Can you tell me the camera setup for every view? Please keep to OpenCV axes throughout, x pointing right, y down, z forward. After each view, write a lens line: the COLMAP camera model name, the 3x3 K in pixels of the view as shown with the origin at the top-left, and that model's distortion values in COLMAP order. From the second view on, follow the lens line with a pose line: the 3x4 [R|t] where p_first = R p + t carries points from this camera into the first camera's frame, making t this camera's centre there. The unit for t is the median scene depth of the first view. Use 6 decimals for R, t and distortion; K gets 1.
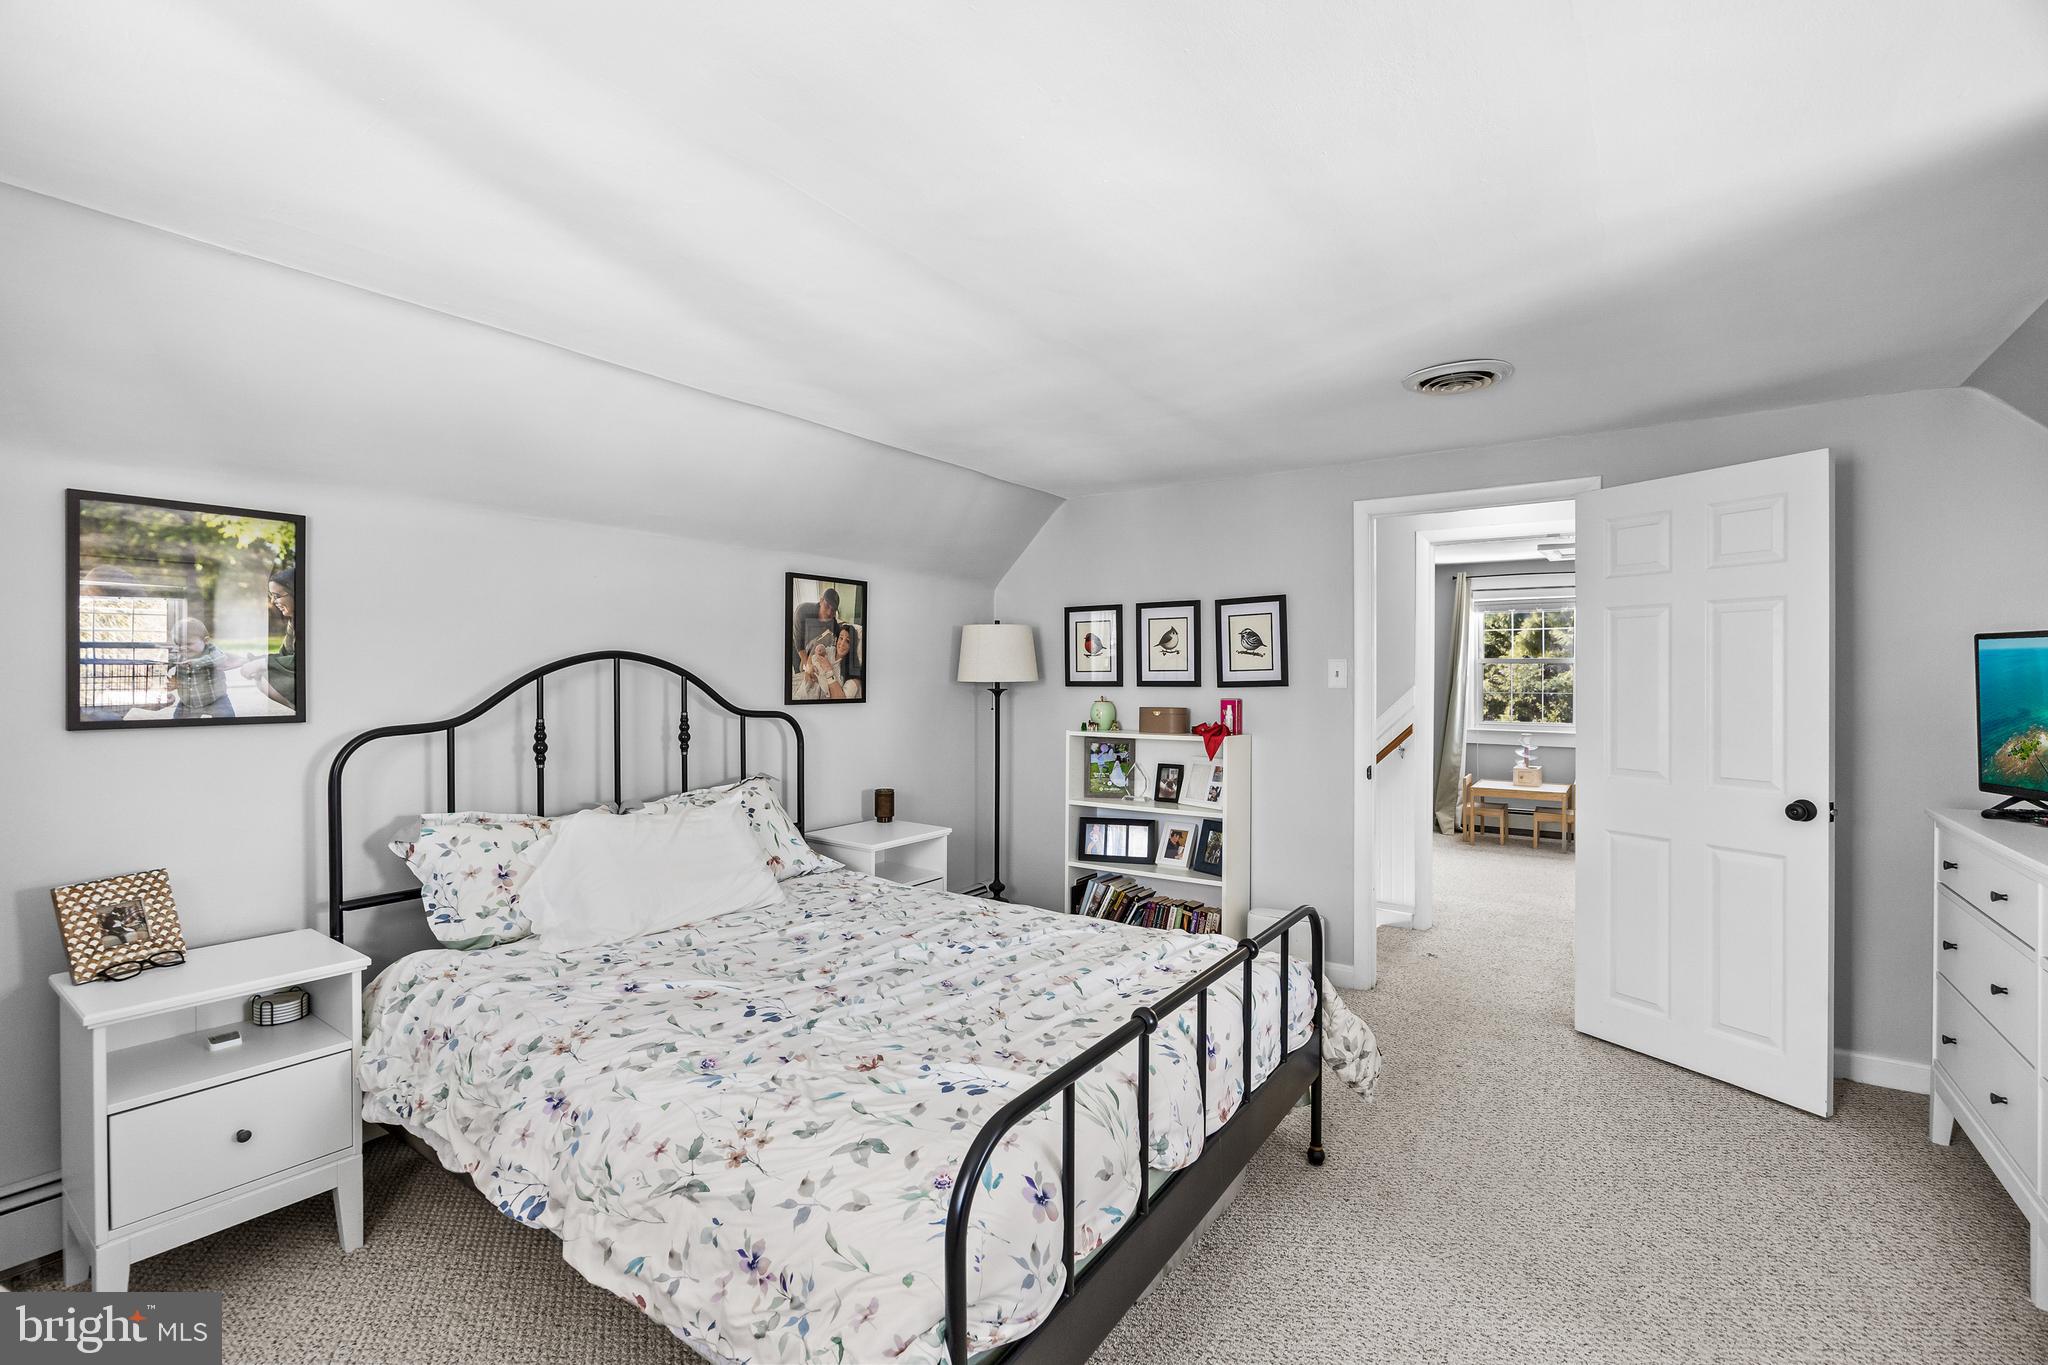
lens RADIAL K [[893.9, 0, 1019.0], [0, 893.9, 685.8], [0, 0, 1]] dist [-0.022326, -0.000207]
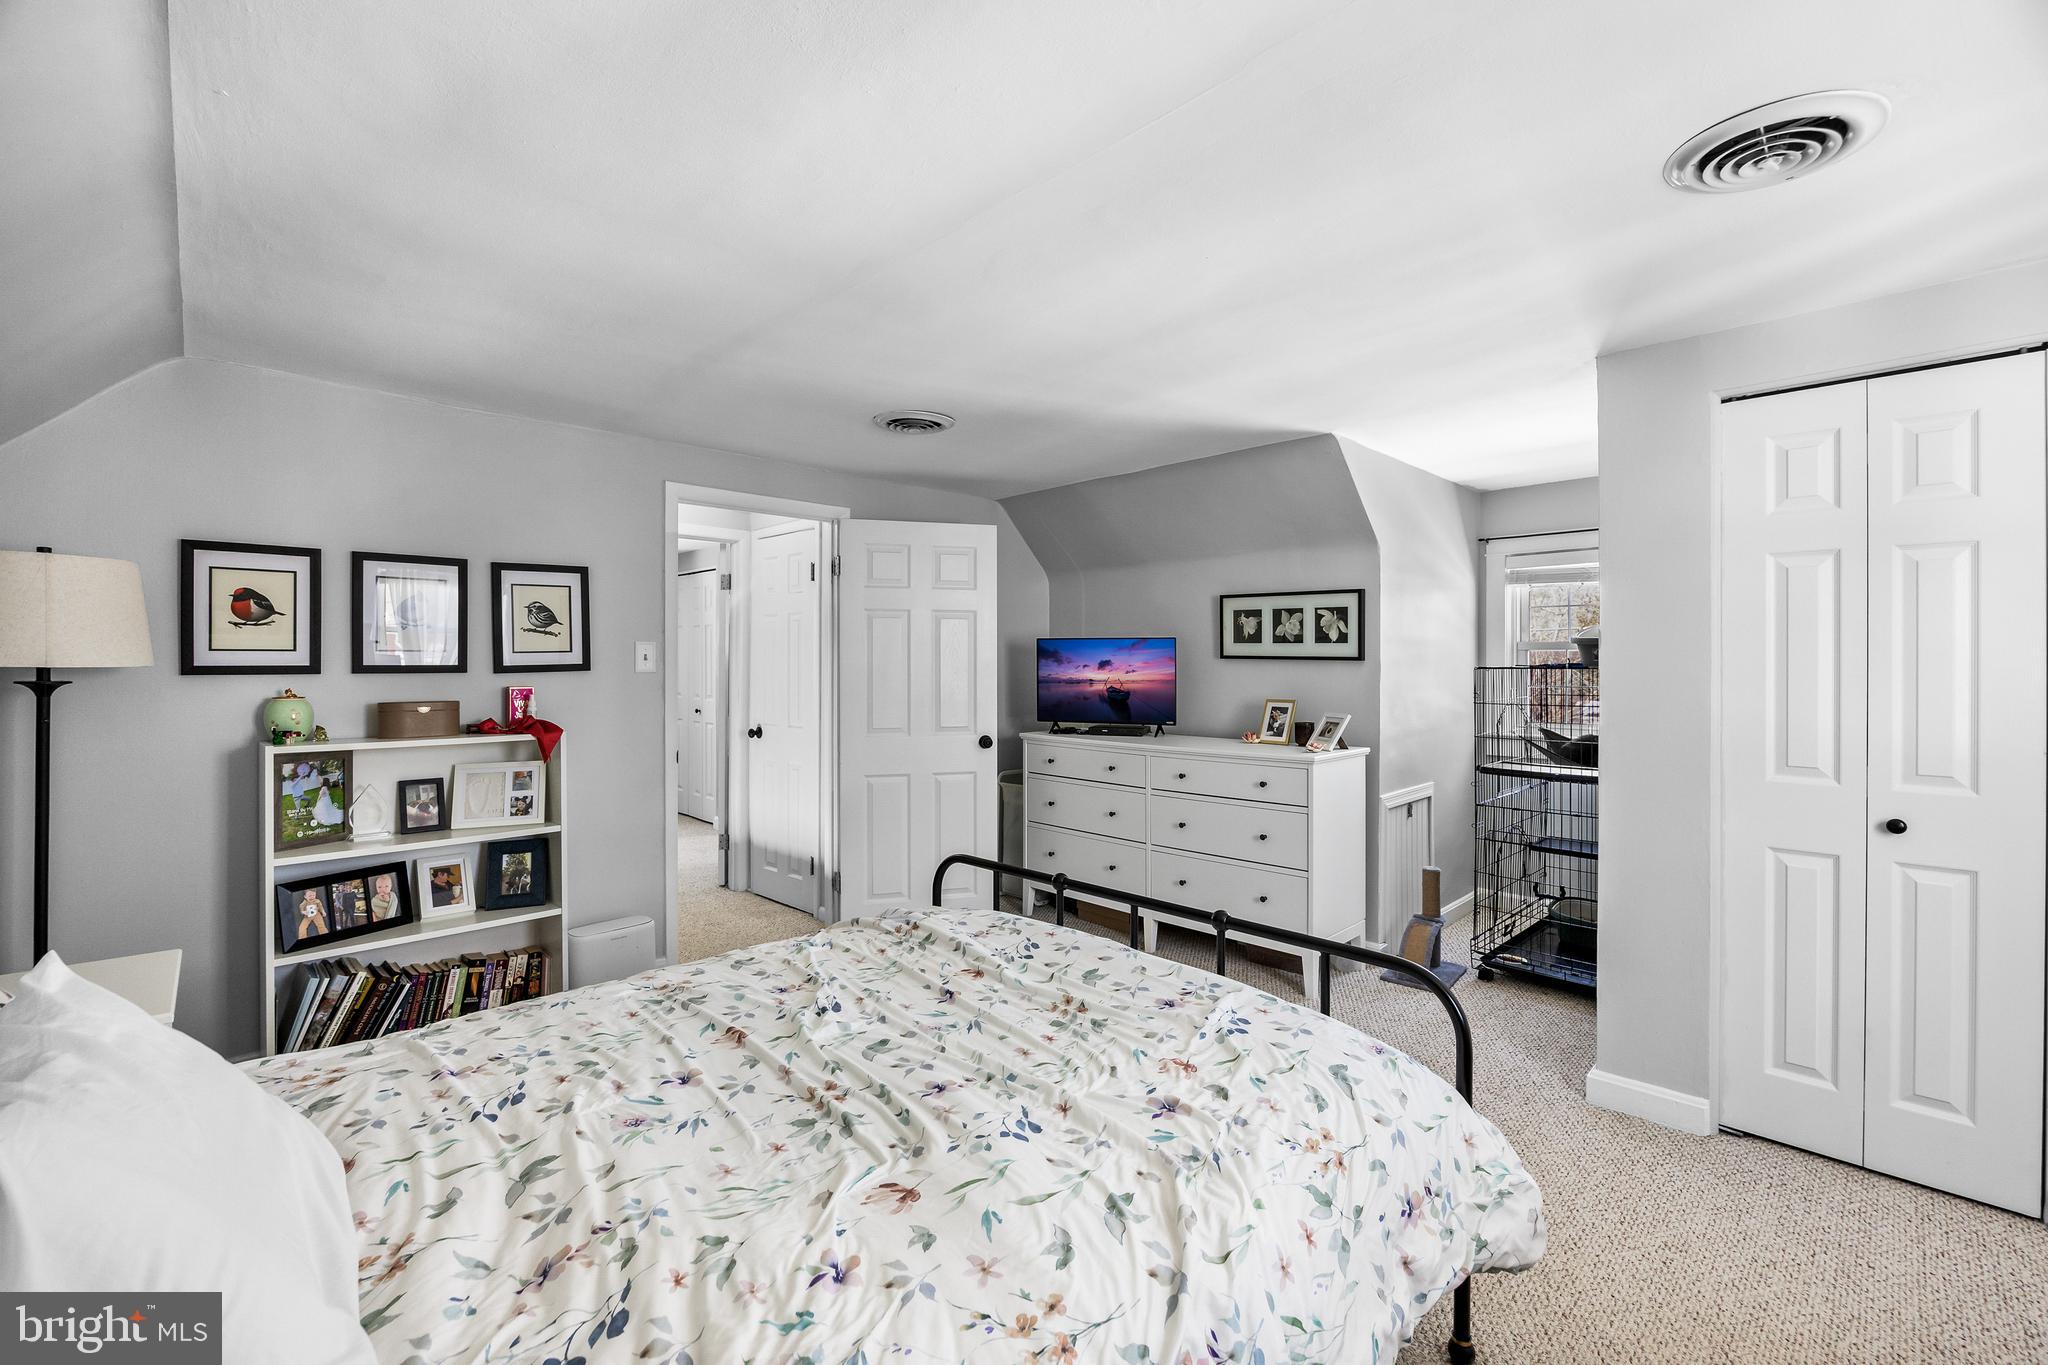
lens RADIAL K [[870.8, 0, 1016.2], [0, 870.8, 674.9], [0, 0, 1]] dist [-0.003463, -0.000201]
pose [[0.190086, -0.011832, 0.981696, -0.437659], [0.008575, 0.999909, 0.010391, -0.000745], [-0.981730, 0.006443, 0.190170, 0.392950]]
